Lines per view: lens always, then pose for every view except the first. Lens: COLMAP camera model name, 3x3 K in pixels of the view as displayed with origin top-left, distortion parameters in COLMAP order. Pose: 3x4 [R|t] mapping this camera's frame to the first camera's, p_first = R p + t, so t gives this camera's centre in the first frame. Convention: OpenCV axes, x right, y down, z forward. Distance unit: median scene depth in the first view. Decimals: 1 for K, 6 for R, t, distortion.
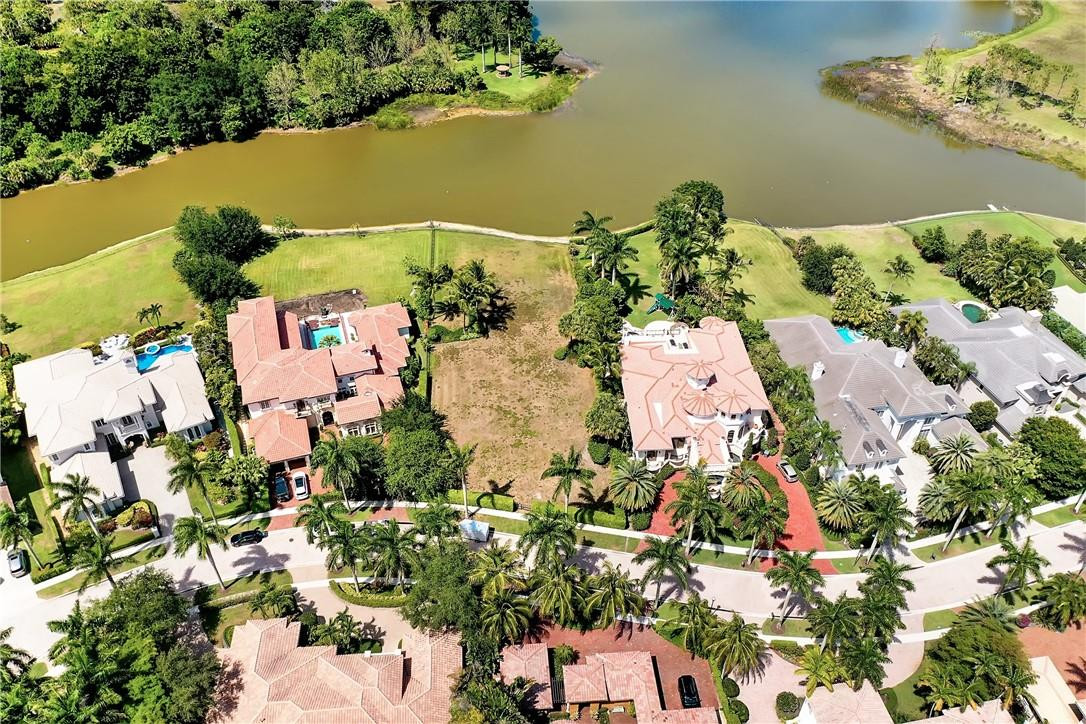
lens RADIAL K [[846.7, 0, 547.0], [0, 846.7, 364.7], [0, 0, 1]] dist [-0.005493, -0.000924]
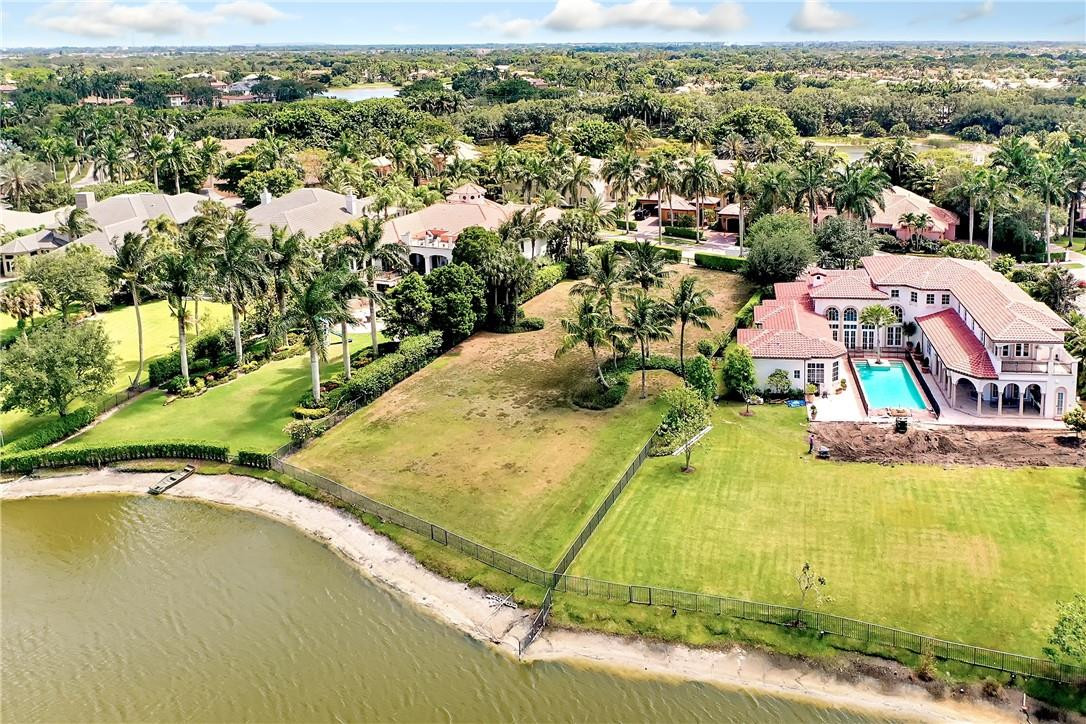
lens RADIAL K [[889.0, 0, 665.5], [0, 889.0, 181.7], [0, 0, 1]] dist [-0.003099, 0.001731]
pose [[-0.922302, -0.059630, 0.381843, -0.305744], [0.253742, 0.651807, 0.714676, -0.502322], [-0.291504, 0.756037, -0.586032, 1.160432]]
